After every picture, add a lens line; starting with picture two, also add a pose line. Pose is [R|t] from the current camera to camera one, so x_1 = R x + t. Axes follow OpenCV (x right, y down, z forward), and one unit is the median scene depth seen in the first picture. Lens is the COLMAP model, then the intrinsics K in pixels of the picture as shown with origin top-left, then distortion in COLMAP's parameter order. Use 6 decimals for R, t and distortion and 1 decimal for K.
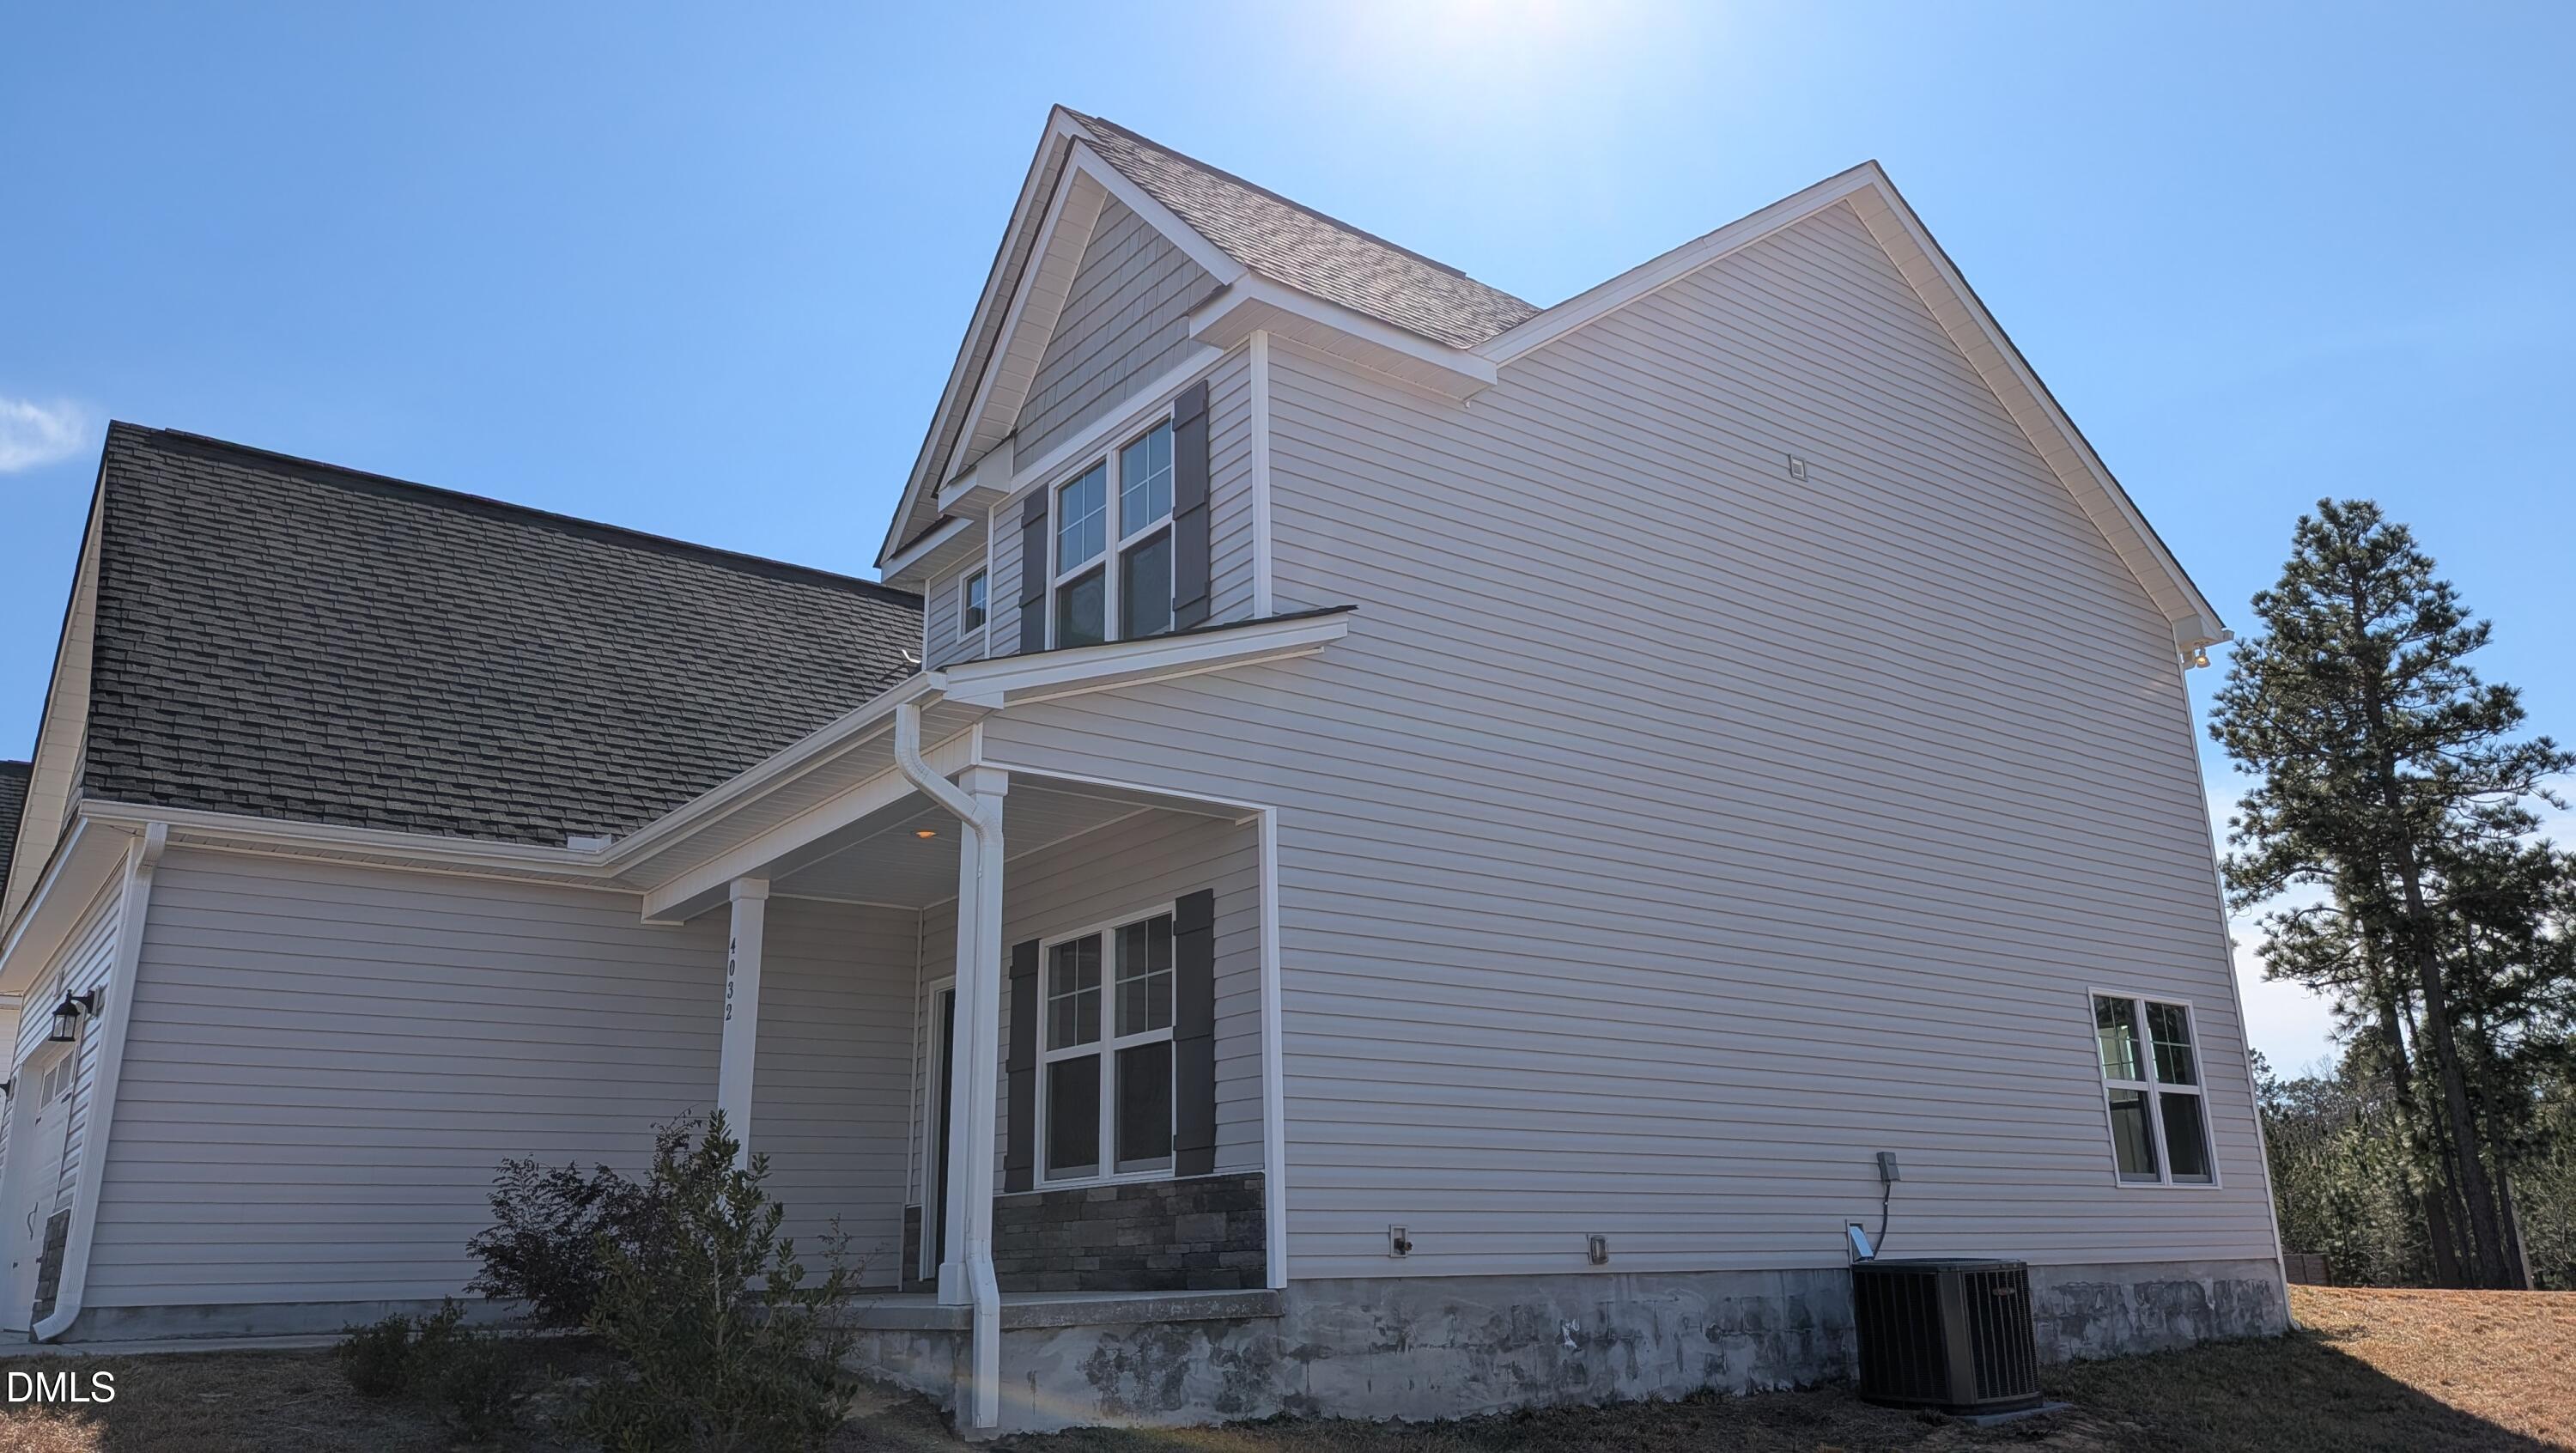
lens RADIAL K [[1837.4, 0, 1288.0], [0, 1837.4, 726.5], [0, 0, 1]] dist [0.021270, -0.004973]
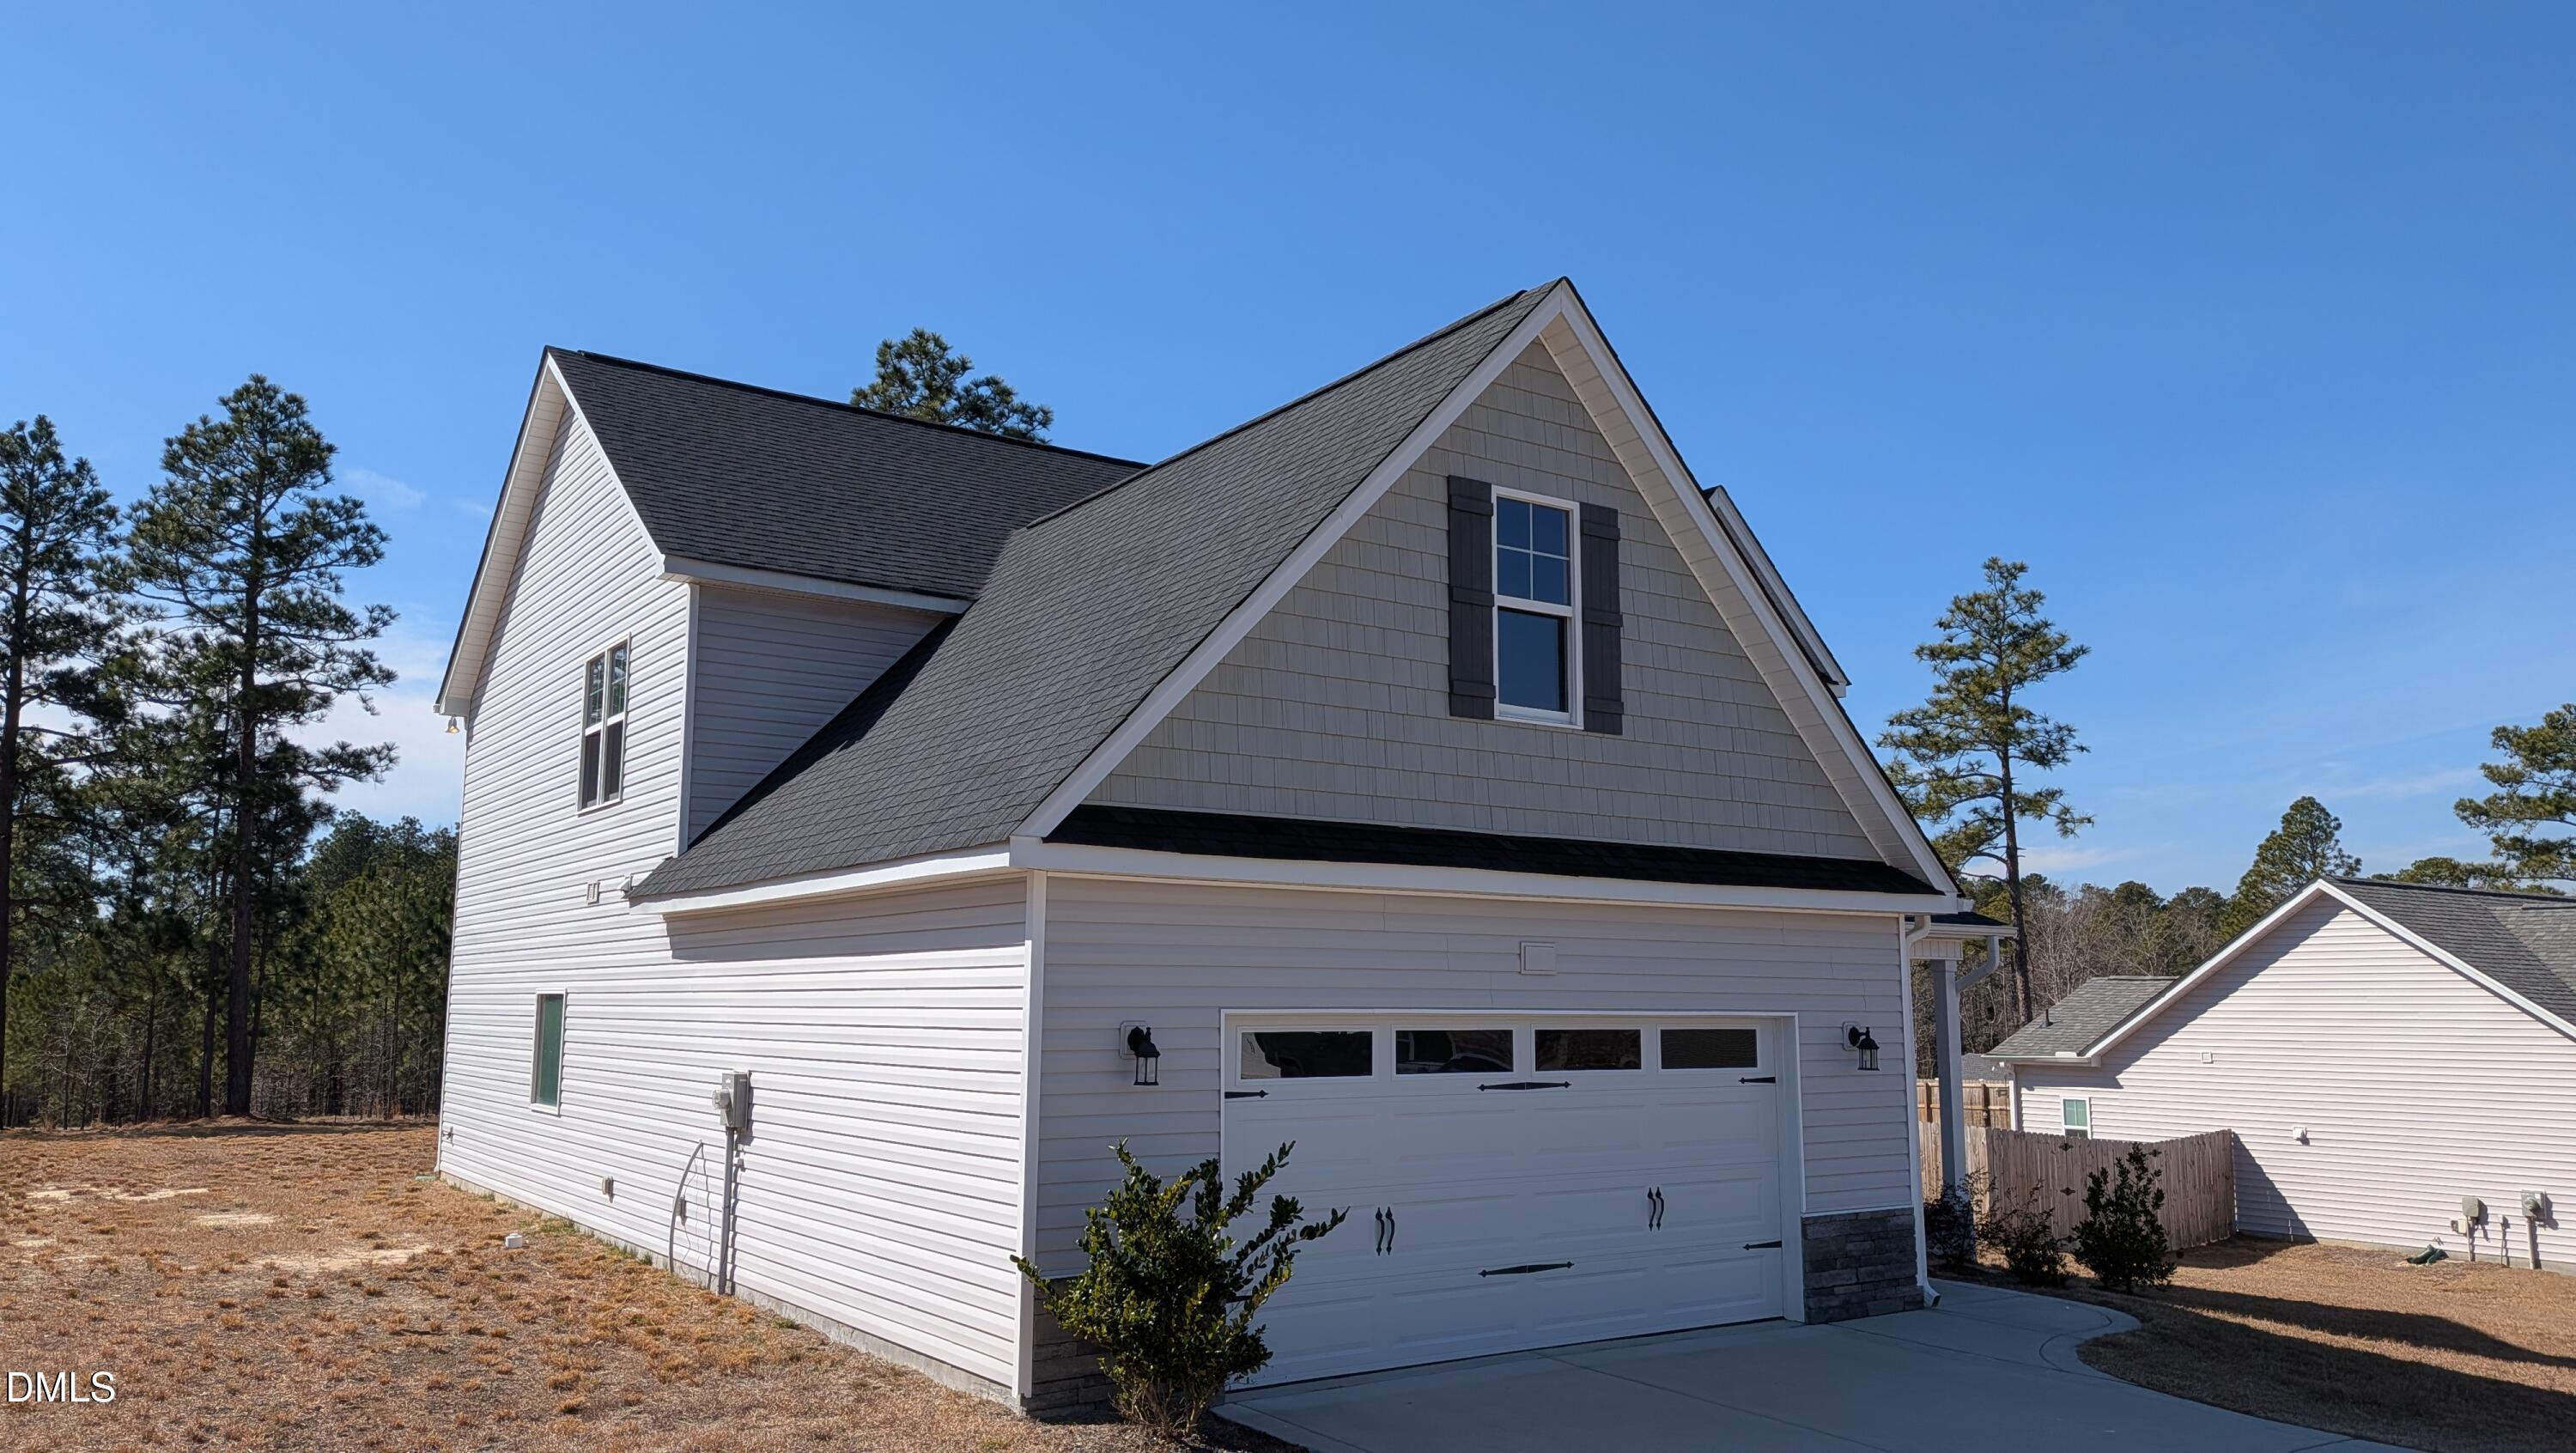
lens RADIAL K [[1837.4, 0, 1288.0], [0, 1837.4, 726.5], [0, 0, 1]] dist [0.021270, -0.004973]
pose [[0.036129, 0.157248, 0.986898, -1.220196], [-0.283802, 0.948498, -0.140740, 0.450229], [-0.958202, -0.274999, 0.078896, 1.047664]]
